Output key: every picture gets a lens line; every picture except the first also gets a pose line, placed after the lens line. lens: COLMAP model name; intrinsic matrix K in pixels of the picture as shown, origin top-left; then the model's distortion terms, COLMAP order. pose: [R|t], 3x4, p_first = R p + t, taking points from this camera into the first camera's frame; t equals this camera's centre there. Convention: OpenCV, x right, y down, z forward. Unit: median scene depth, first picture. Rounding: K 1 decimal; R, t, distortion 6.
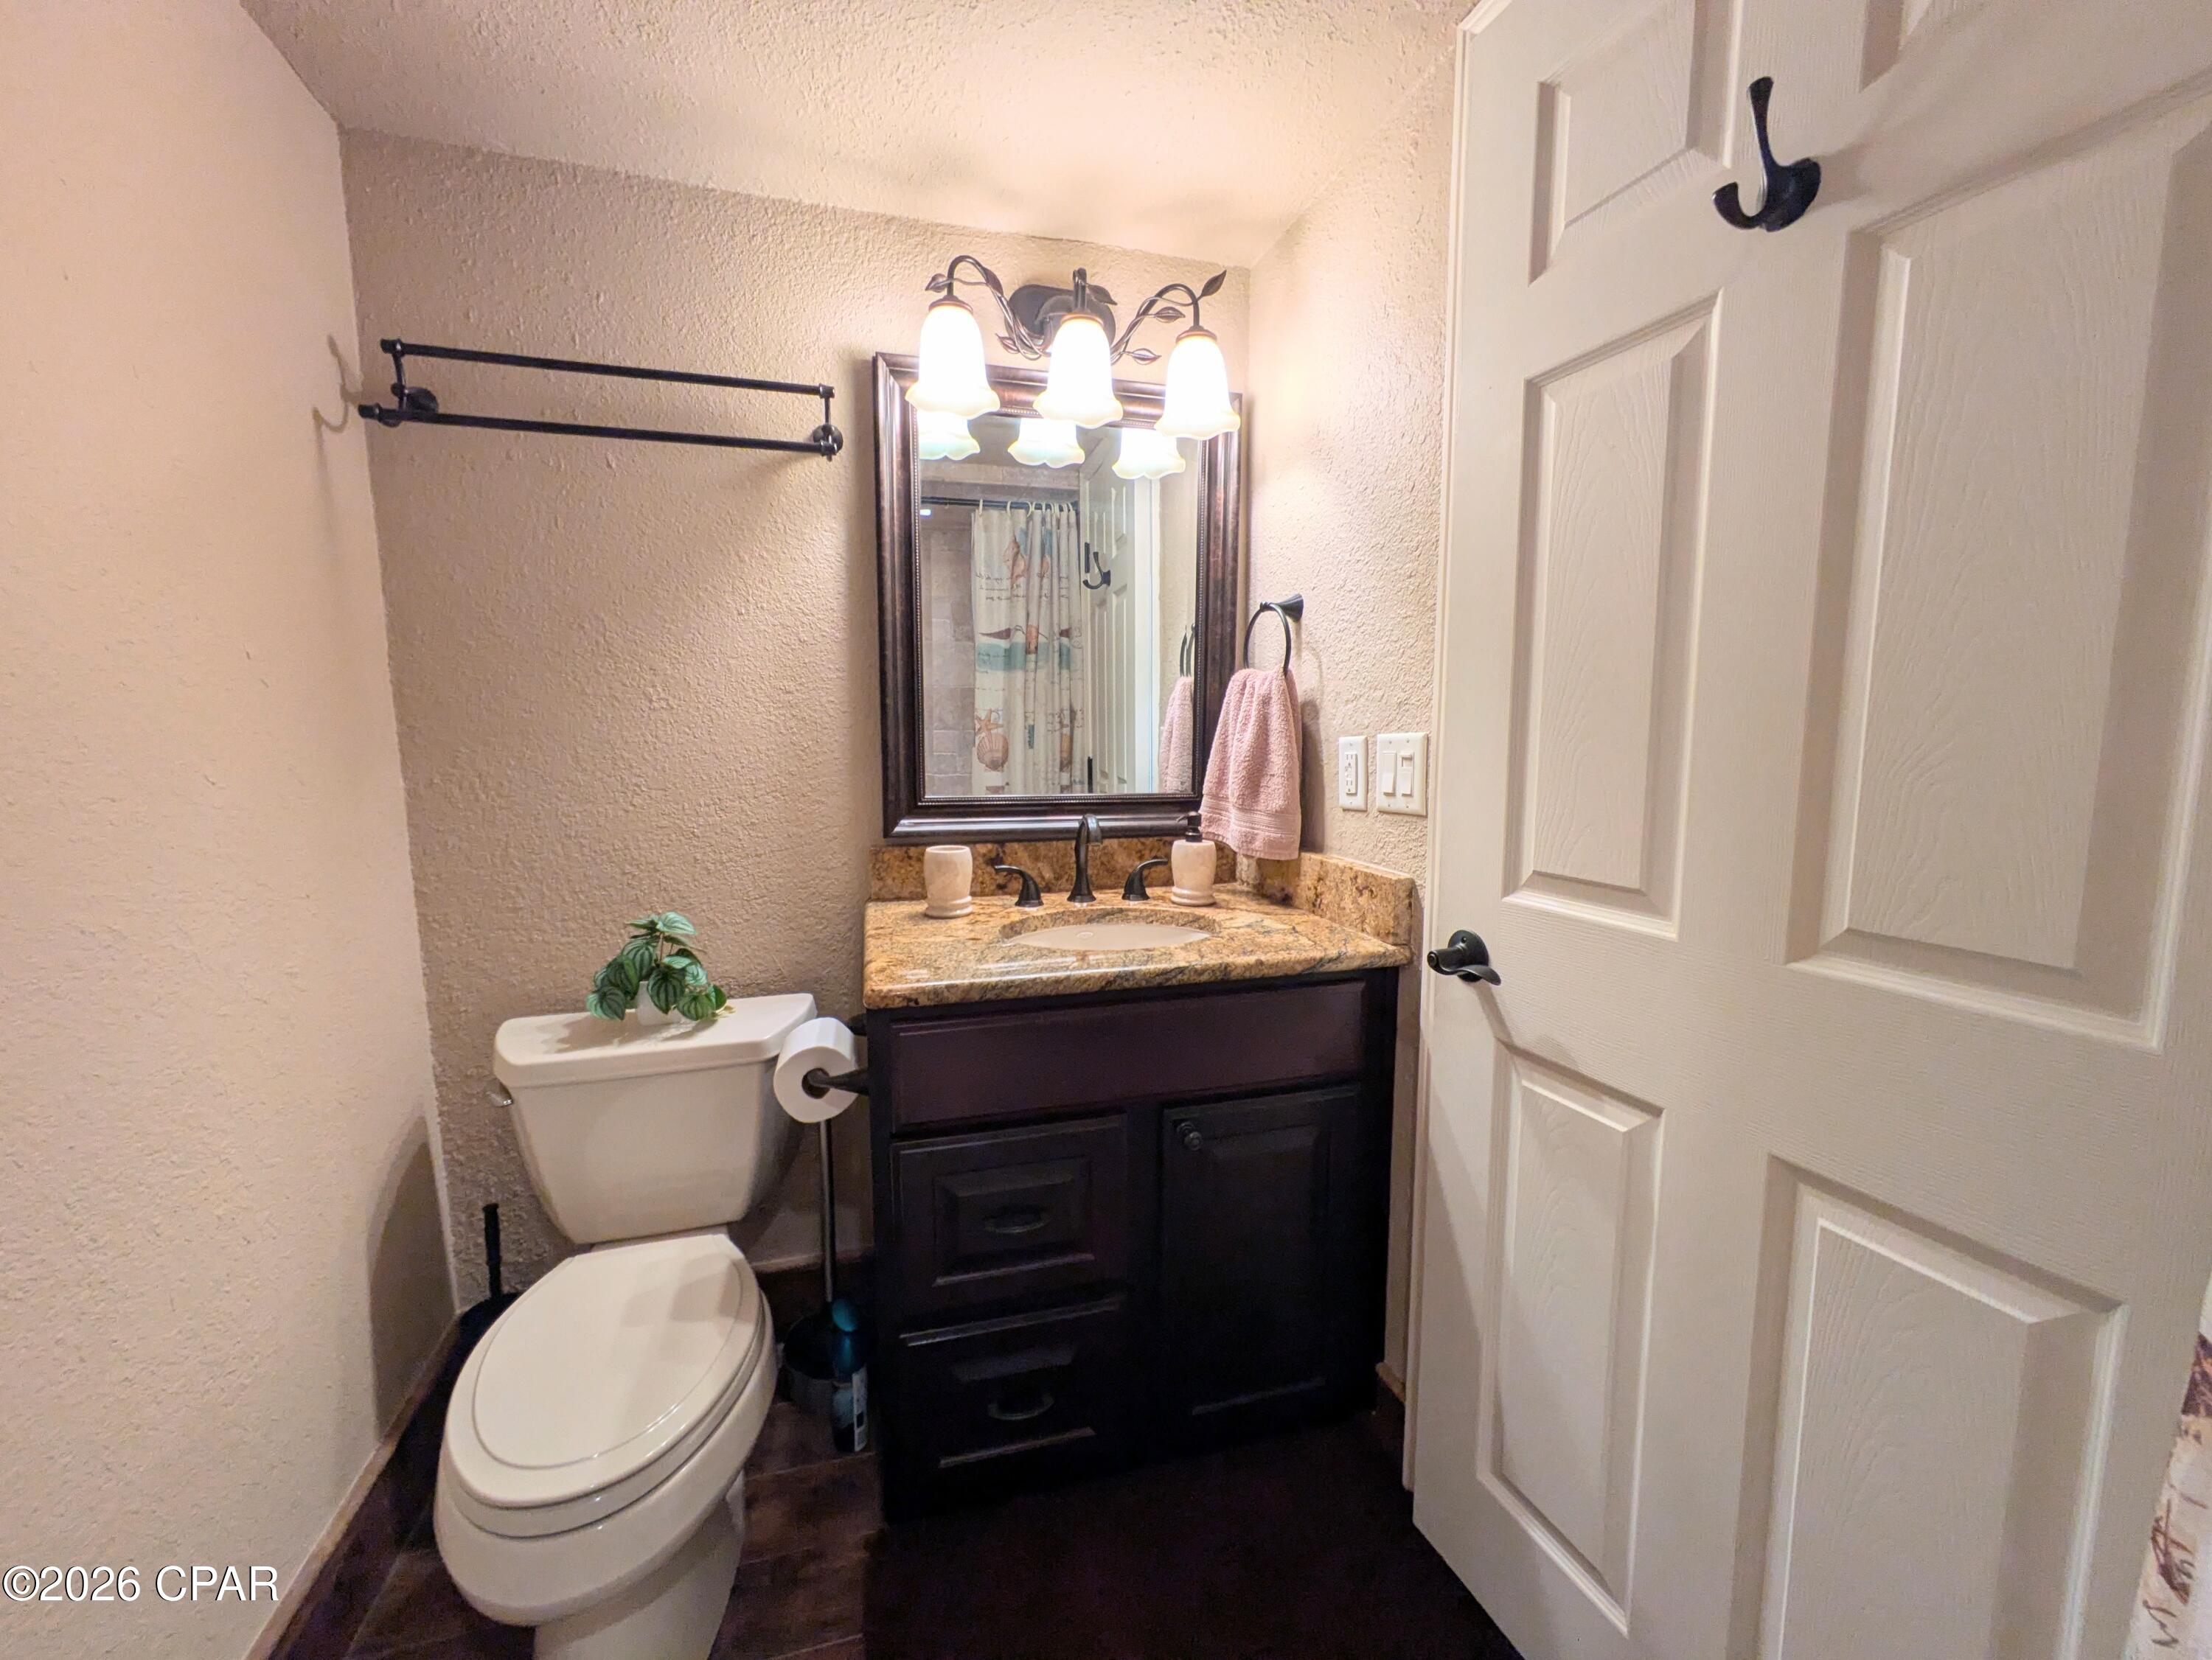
lens RADIAL K [[901.9, 0, 1084.1], [0, 901.9, 837.2], [0, 0, 1]] dist [-0.008418, 0.000087]
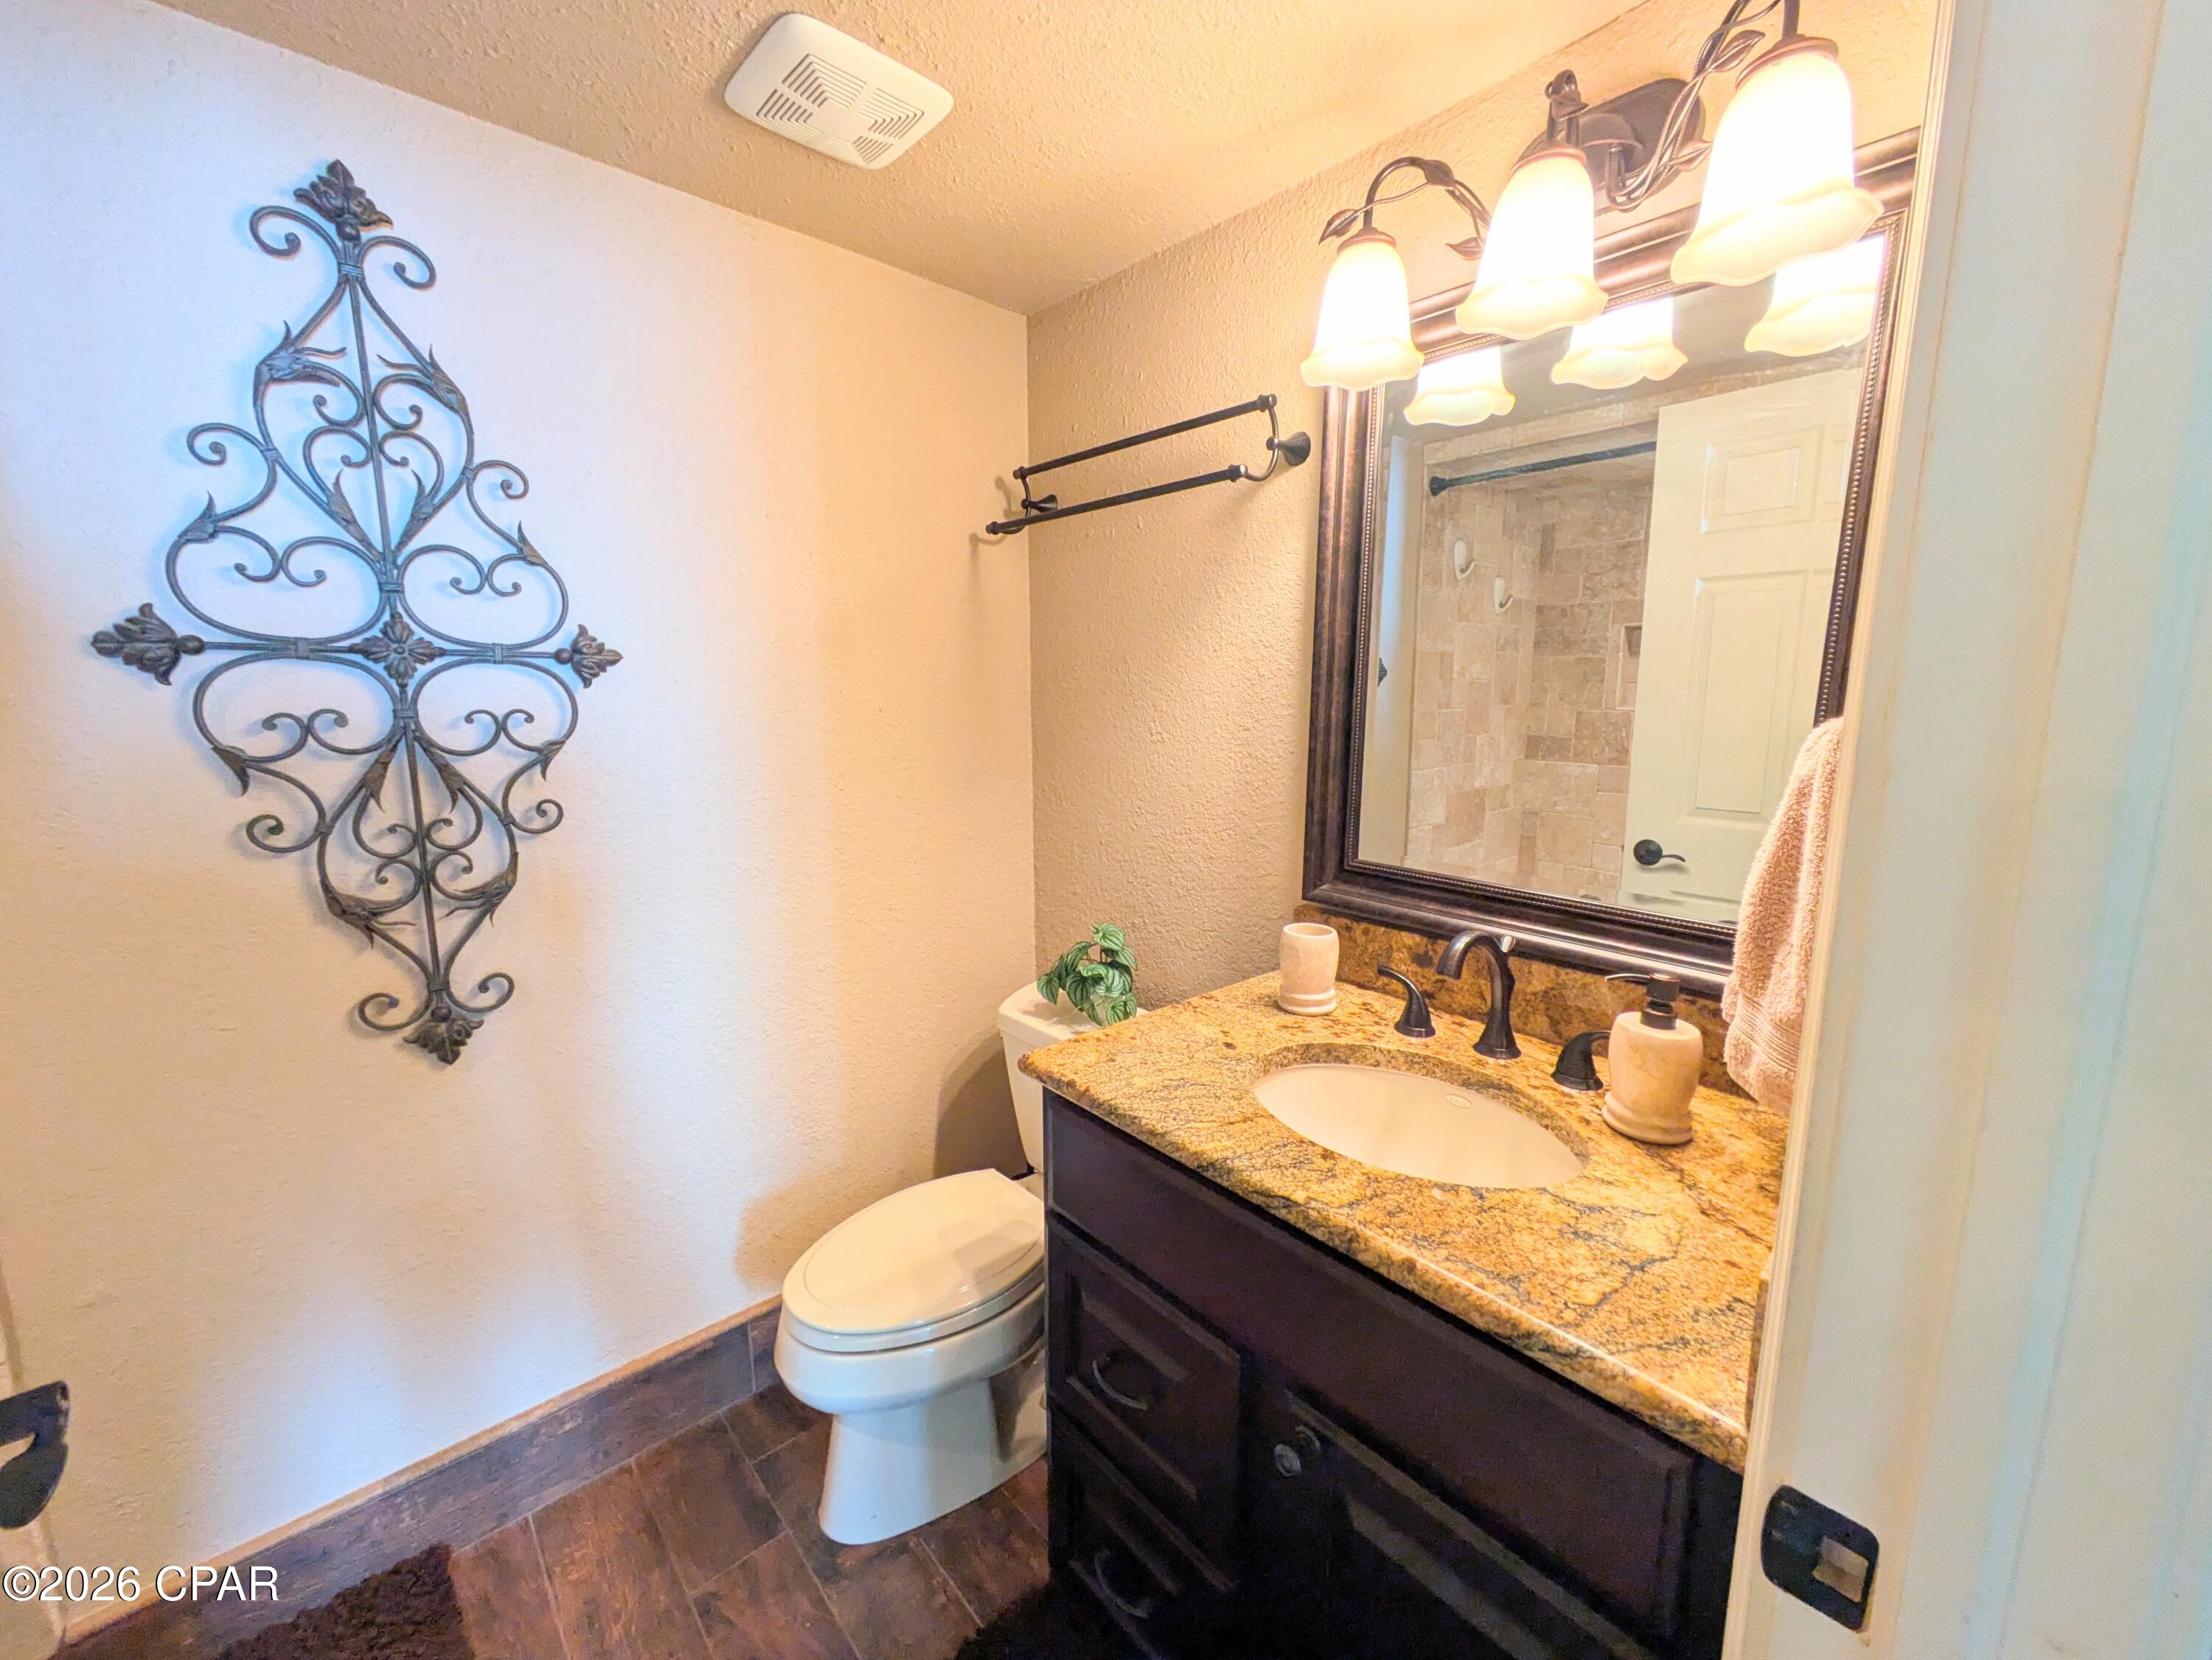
lens RADIAL K [[886.4, 0, 1105.0], [0, 886.4, 826.0], [0, 0, 1]] dist [-0.006608, 0.004304]
pose [[0.425790, 0.141809, -0.893640, 0.499977], [-0.111436, 0.988342, 0.103741, -0.150955], [0.897934, 0.055412, 0.436629, 0.493358]]
